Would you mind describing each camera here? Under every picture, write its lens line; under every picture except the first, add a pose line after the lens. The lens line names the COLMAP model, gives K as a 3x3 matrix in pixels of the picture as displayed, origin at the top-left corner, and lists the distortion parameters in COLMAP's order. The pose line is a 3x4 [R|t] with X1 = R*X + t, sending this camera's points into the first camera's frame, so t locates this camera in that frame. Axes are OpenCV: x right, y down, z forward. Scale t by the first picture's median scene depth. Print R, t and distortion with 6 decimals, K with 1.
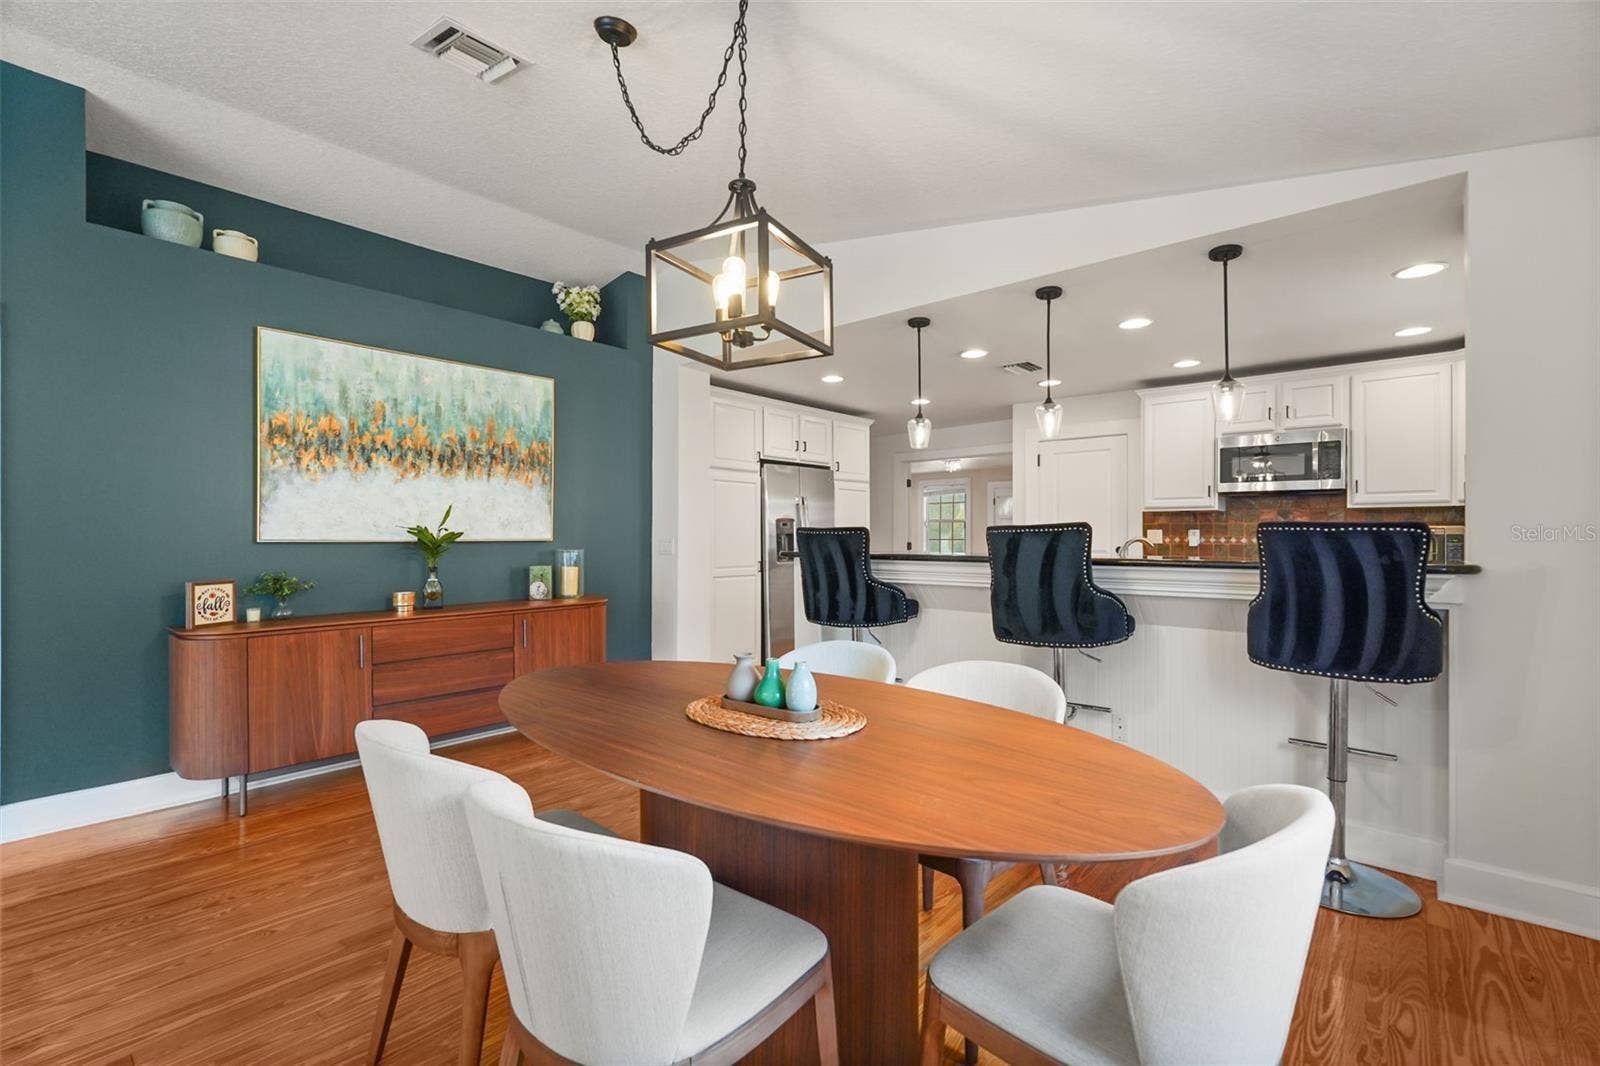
lens RADIAL K [[700.8, 0, 793.5], [0, 700.8, 530.9], [0, 0, 1]] dist [-0.004398, -0.000034]
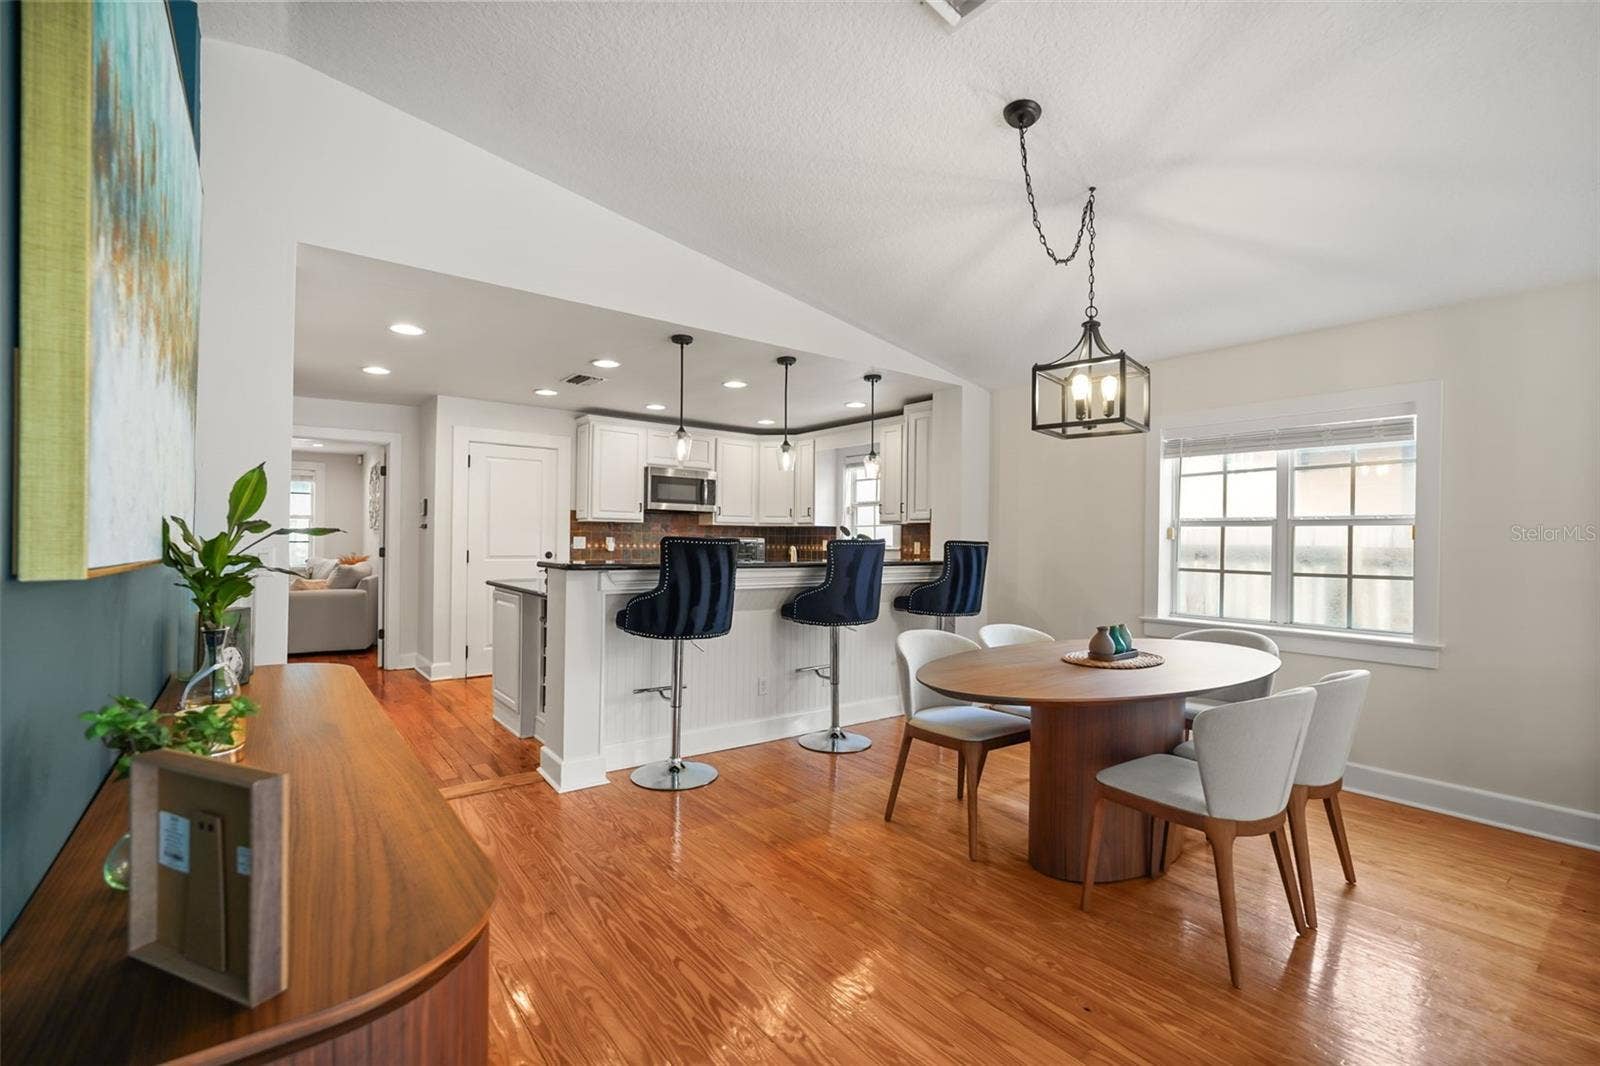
lens RADIAL K [[708.9, 0, 803.6], [0, 708.9, 537.4], [0, 0, 1]] dist [-0.000787, 0.000058]
pose [[0.201476, 0.003395, 0.979487, -0.644628], [-0.014756, 0.999891, -0.000431, -0.007112], [-0.979382, -0.014367, 0.201505, 0.489254]]
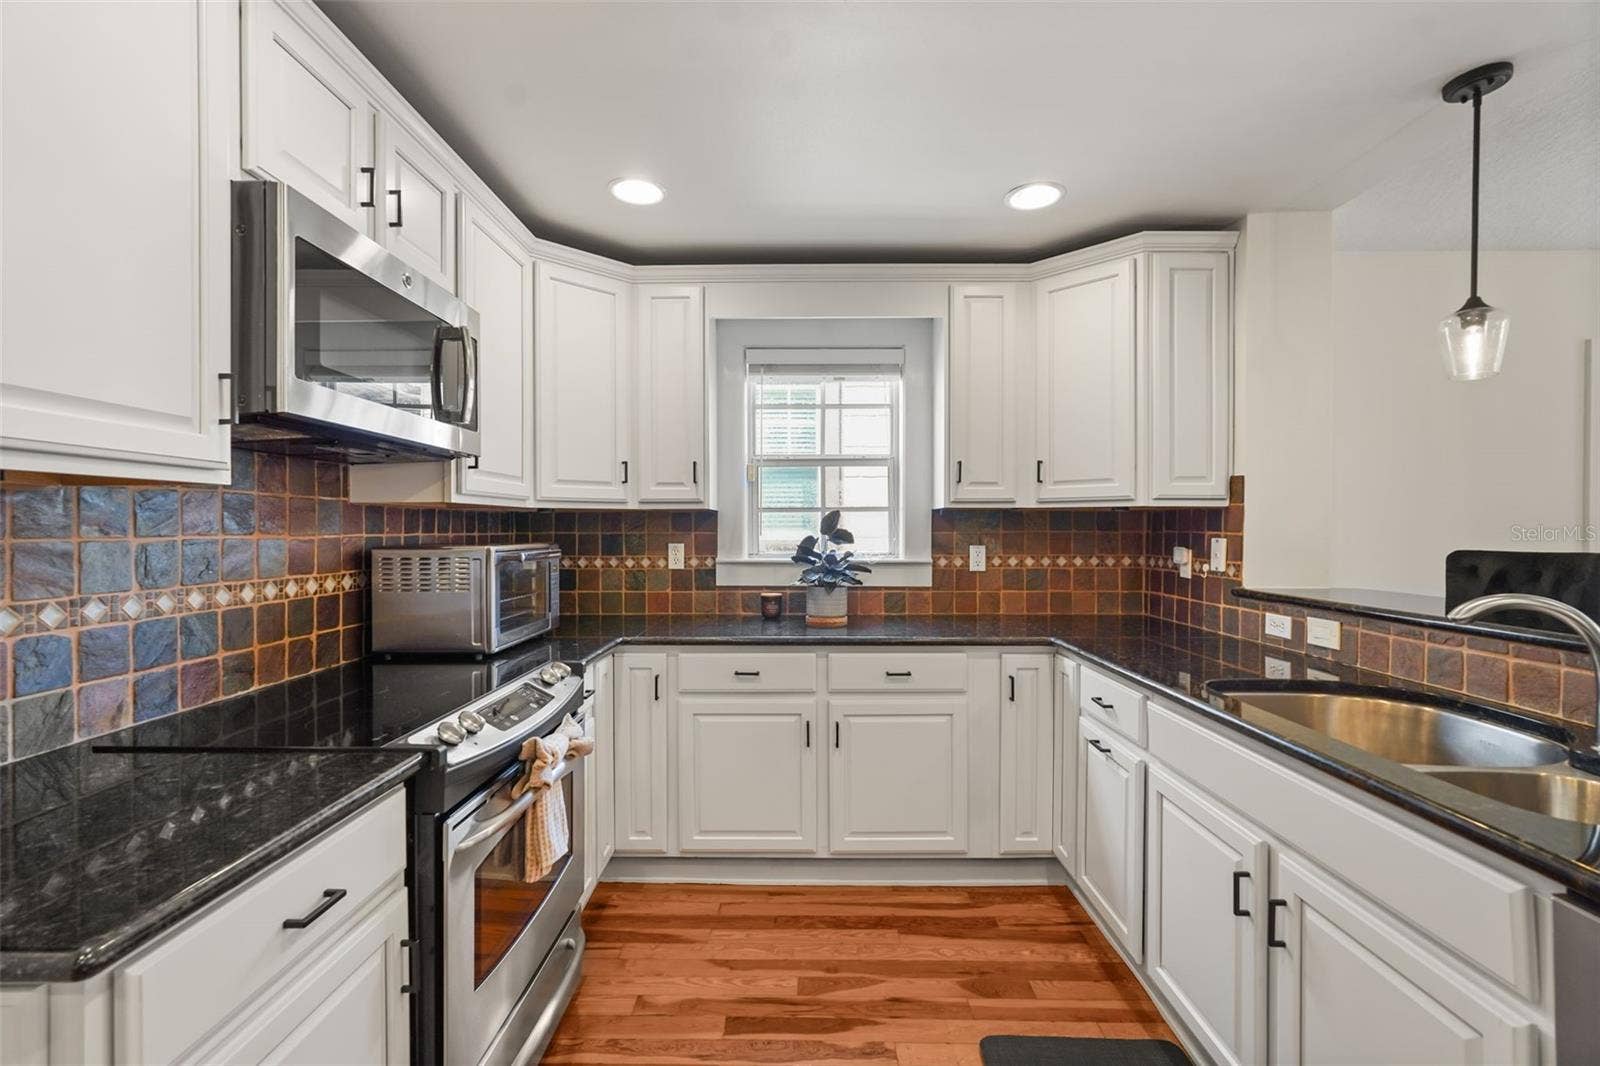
lens RADIAL K [[730.4, 0, 803.6], [0, 730.4, 531.3], [0, 0, 1]] dist [-0.000227, -0.000004]
pose [[-0.658696, -0.005088, 0.752392, 0.313009], [-0.003066, 0.999987, 0.004077, -0.016785], [-0.752403, 0.000379, -0.658703, 1.092091]]
